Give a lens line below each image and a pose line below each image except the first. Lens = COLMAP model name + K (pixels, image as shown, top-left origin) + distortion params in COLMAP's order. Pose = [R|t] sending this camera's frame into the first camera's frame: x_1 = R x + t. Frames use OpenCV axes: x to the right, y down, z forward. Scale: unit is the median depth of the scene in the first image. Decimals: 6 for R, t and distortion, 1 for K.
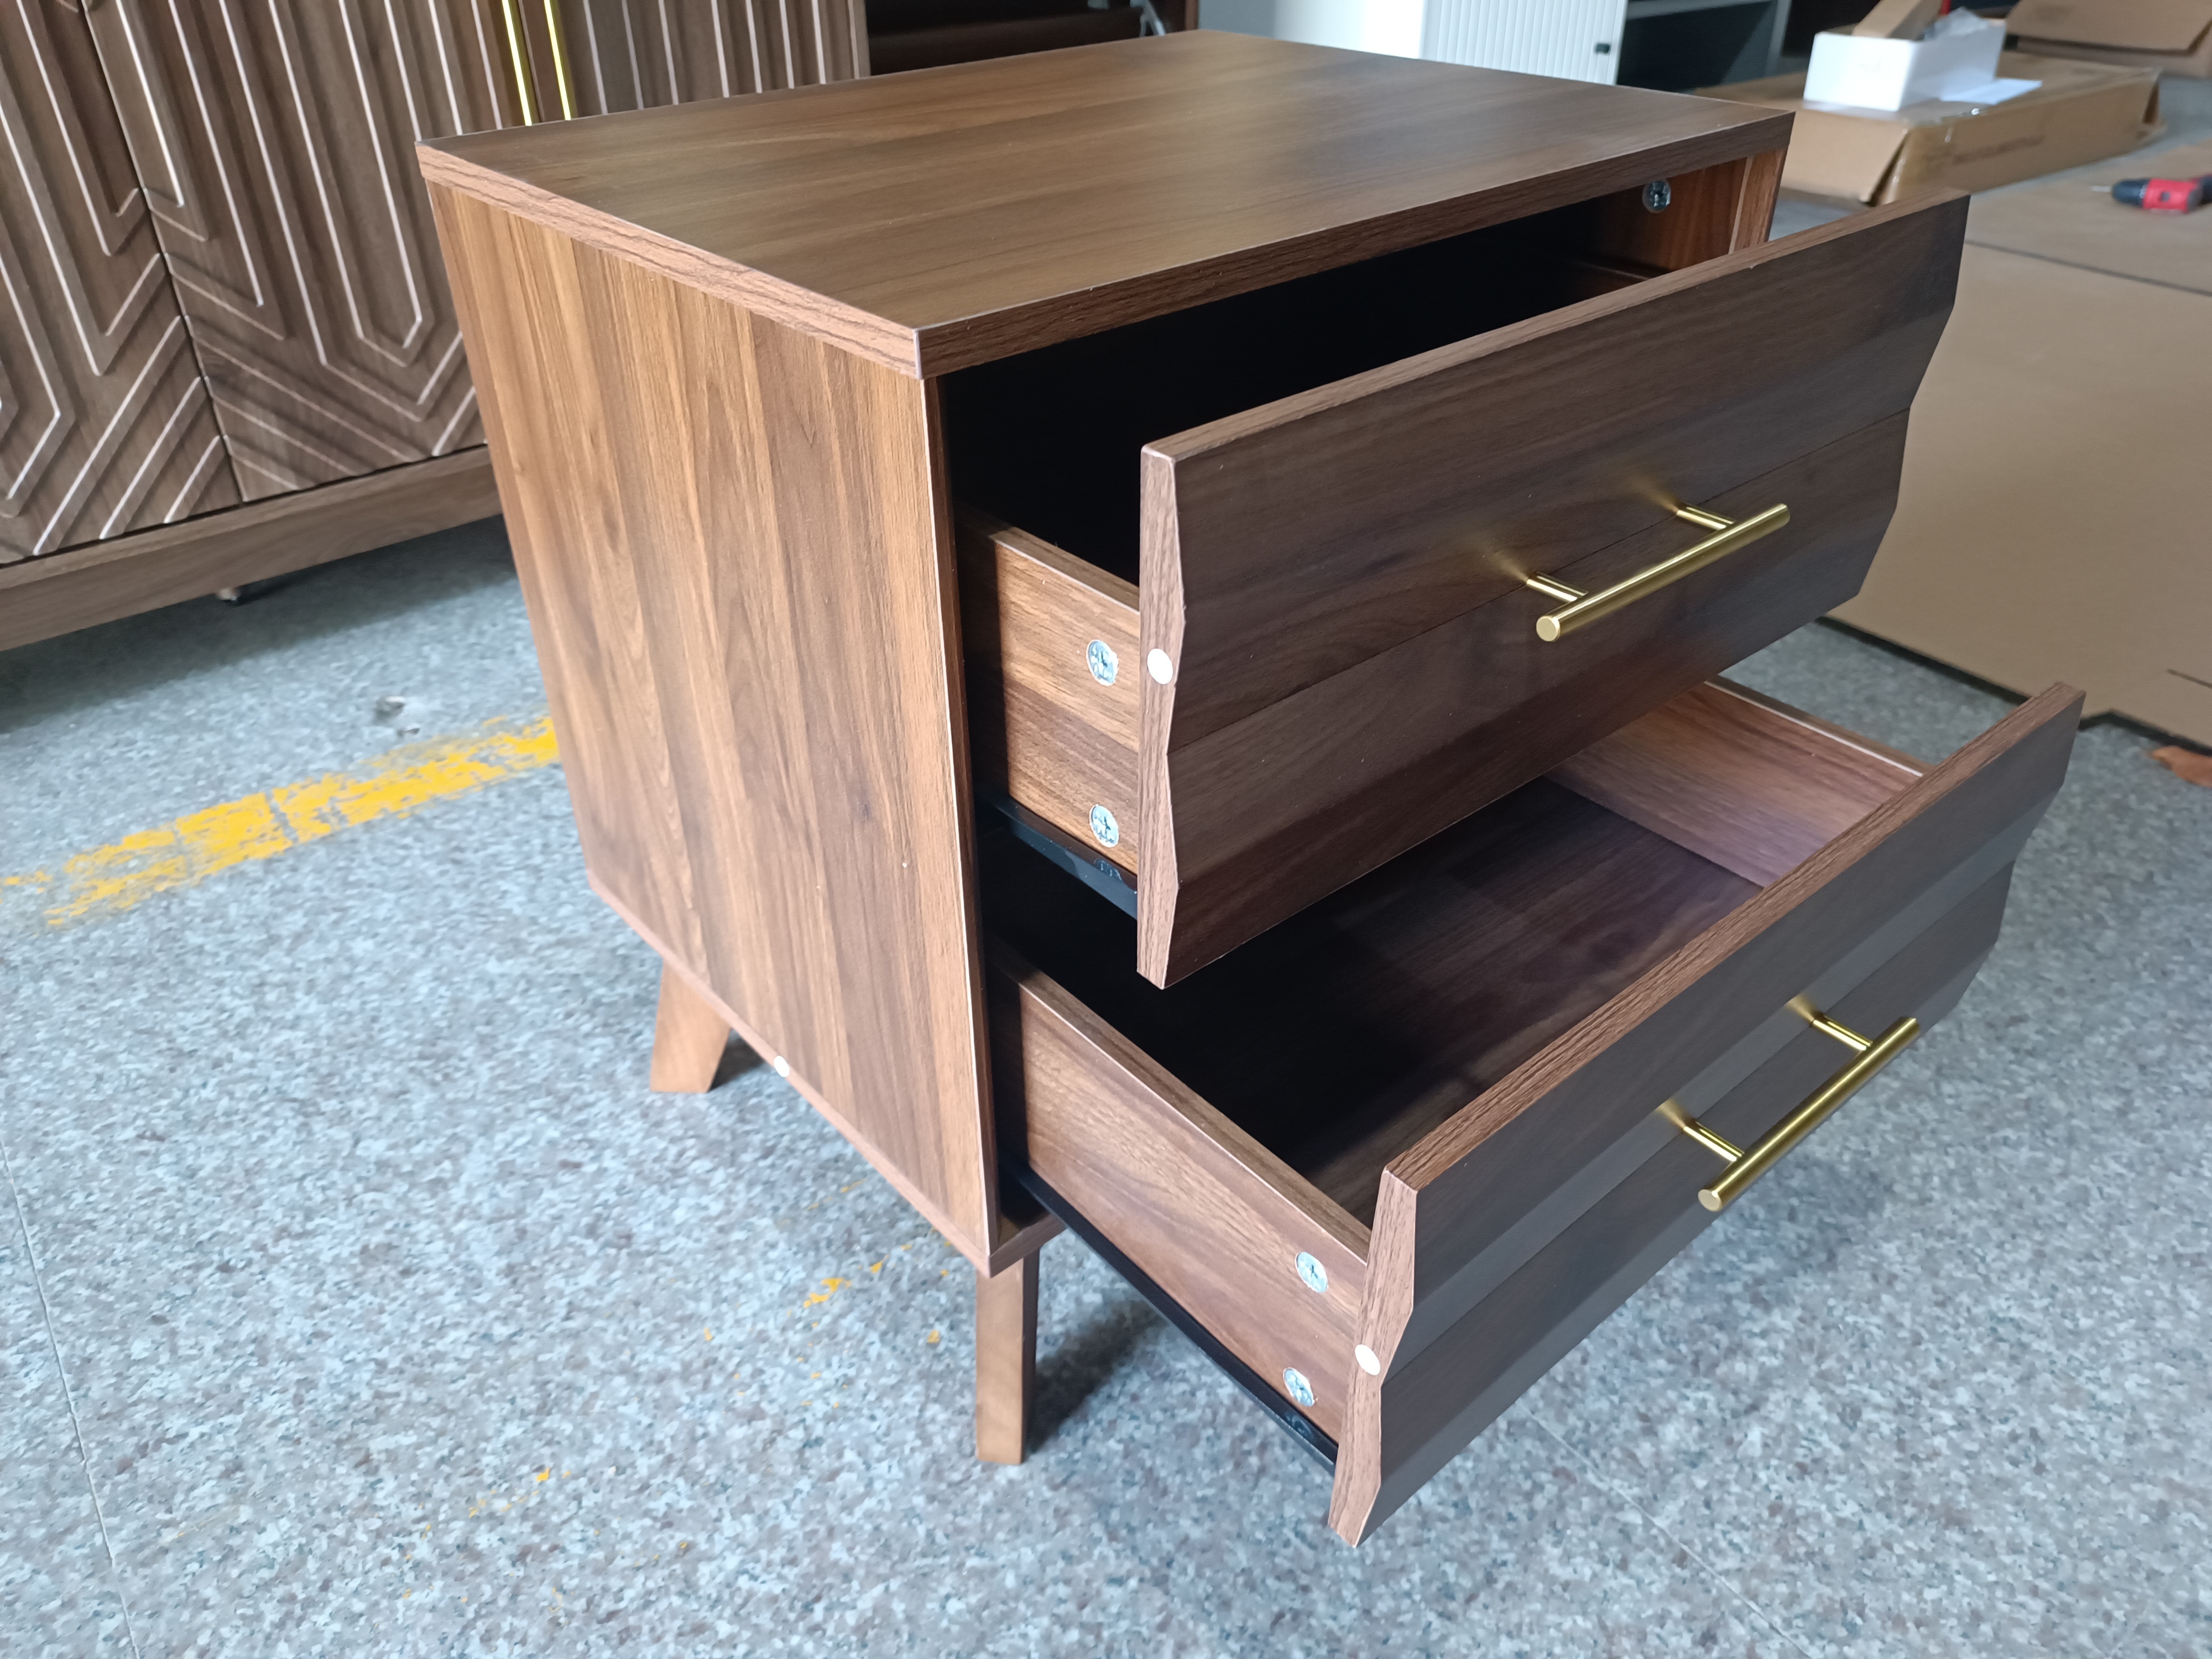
lens RADIAL K [[1611.4, 0, 1104.9], [0, 1611.4, 839.3], [0, 0, 1]] dist [0.005718, -0.010431]
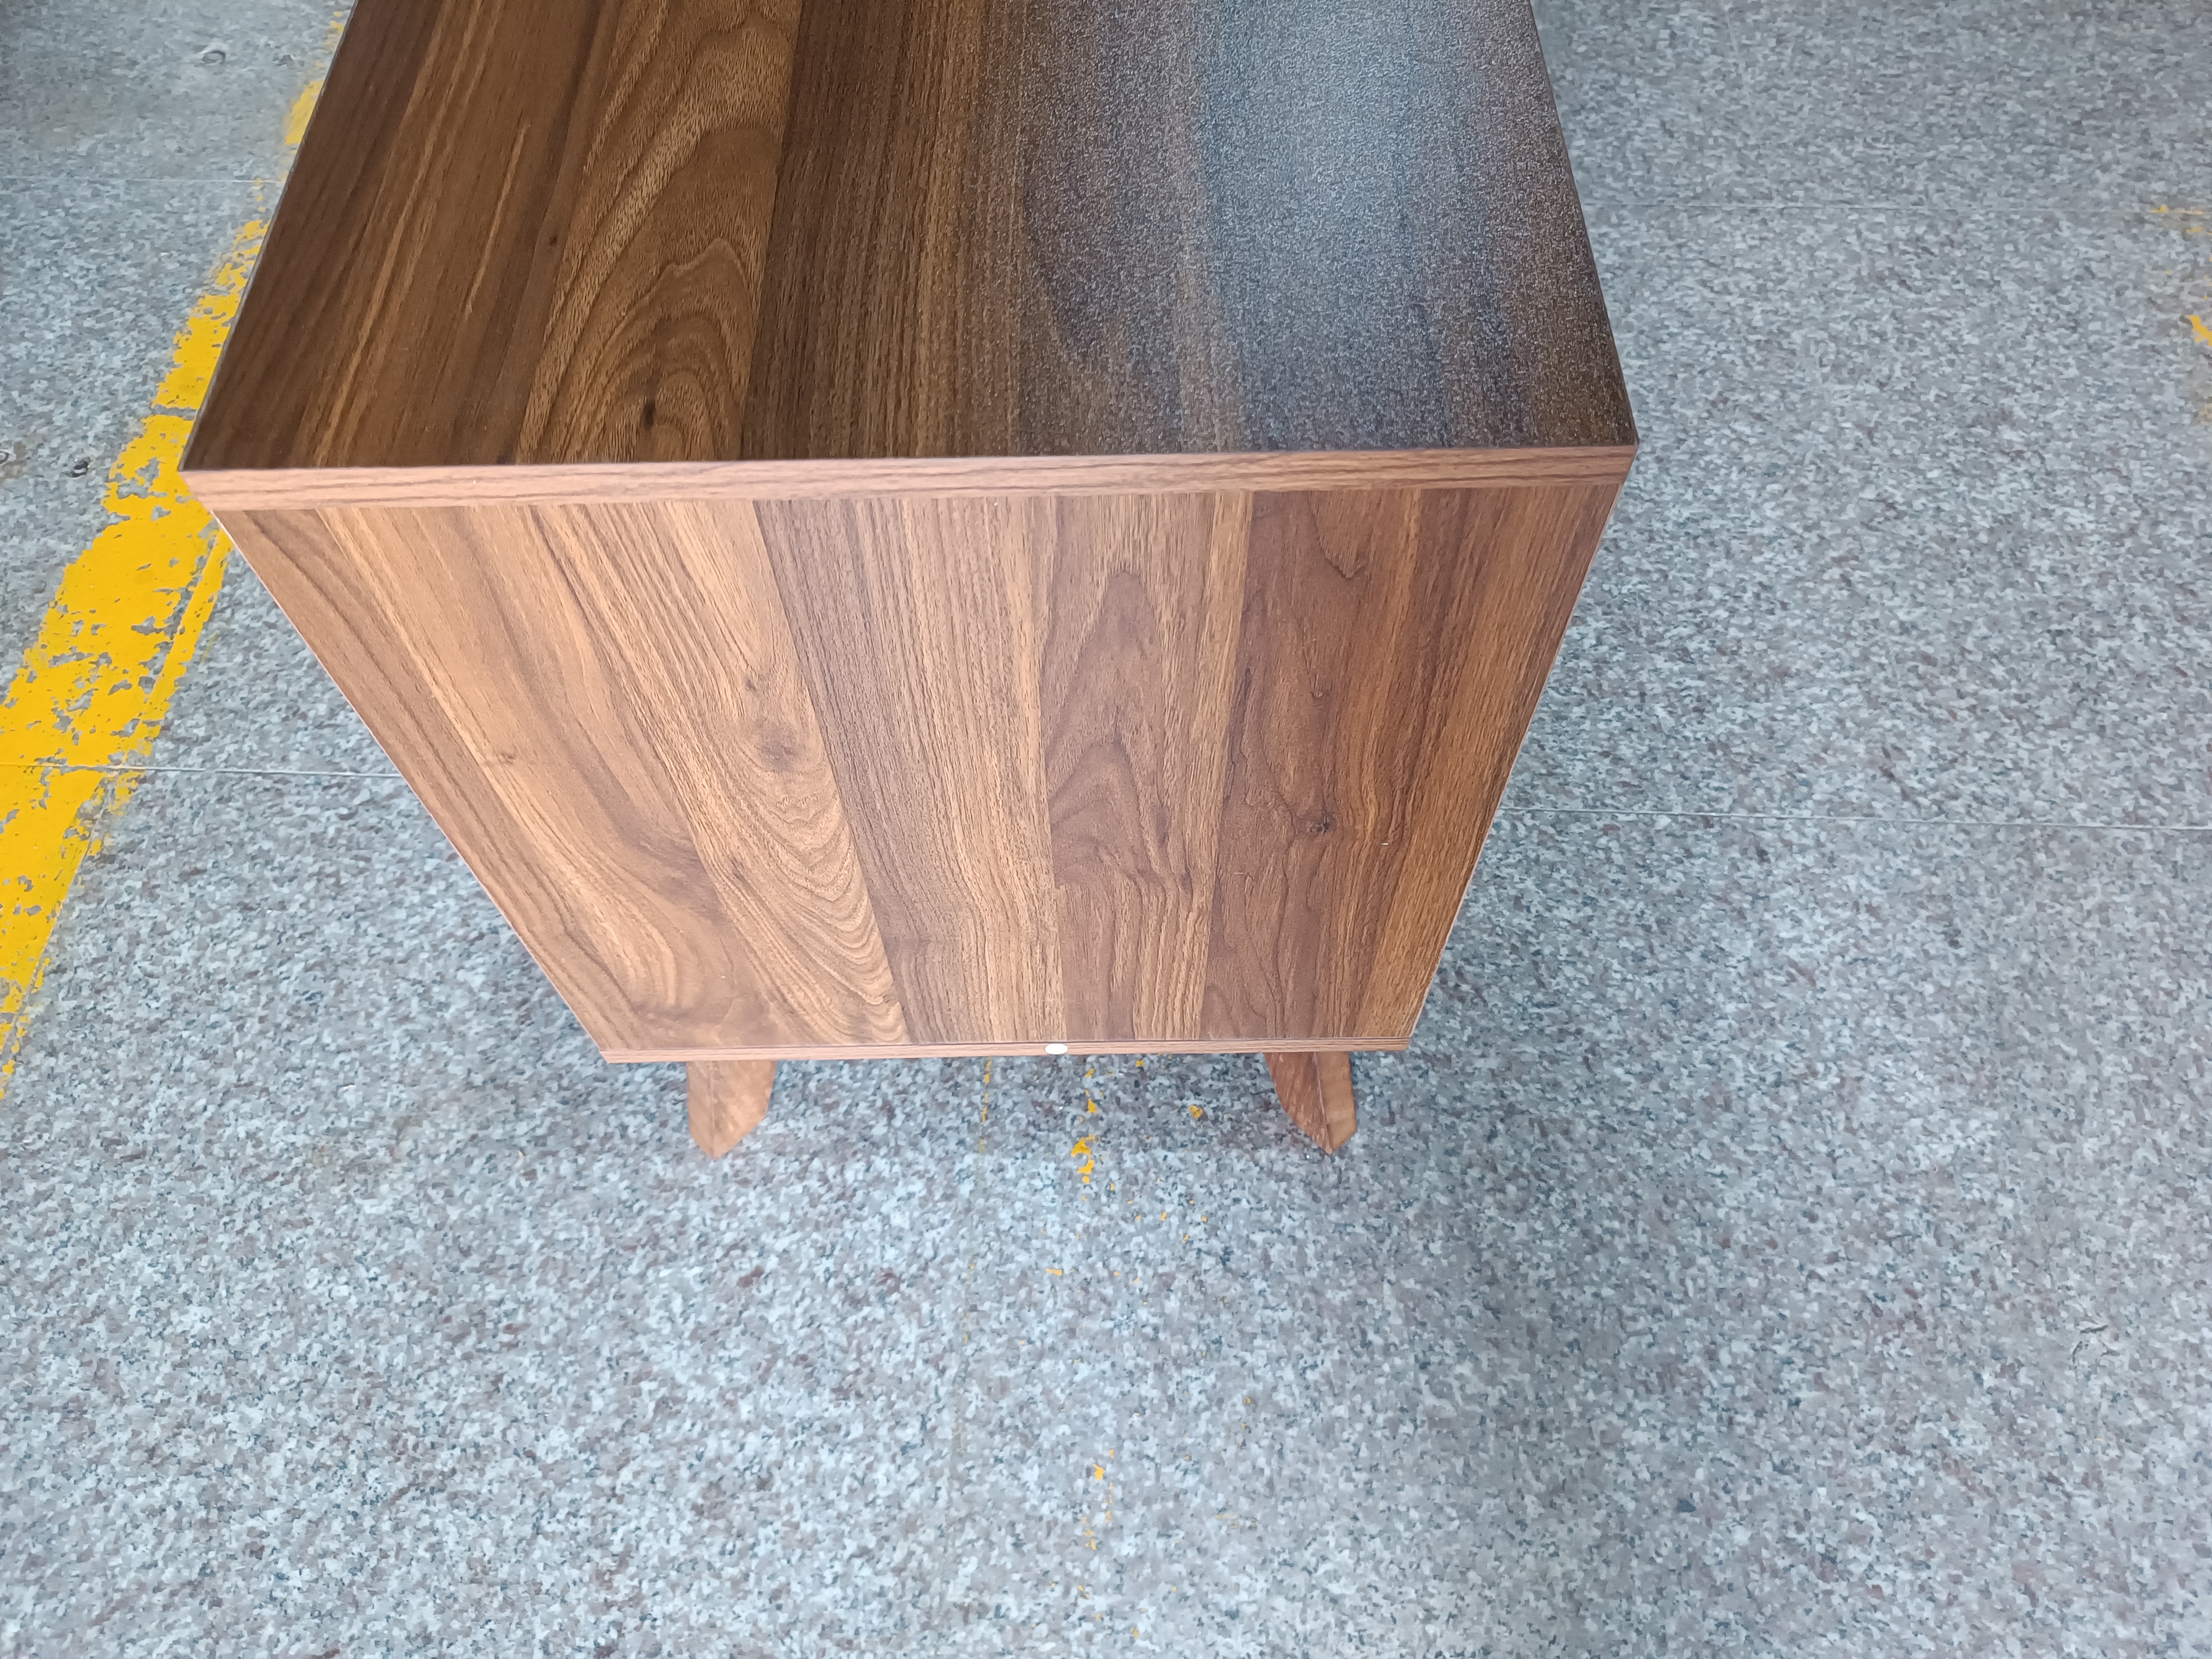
lens RADIAL K [[1611.4, 0, 1111.3], [0, 1611.4, 827.9], [0, 0, 1]] dist [0.005718, -0.010431]
pose [[0.638868, -0.657620, 0.399228, -0.470181], [0.431697, 0.735982, 0.521505, -0.439697], [-0.636777, -0.160827, 0.754089, 0.265091]]
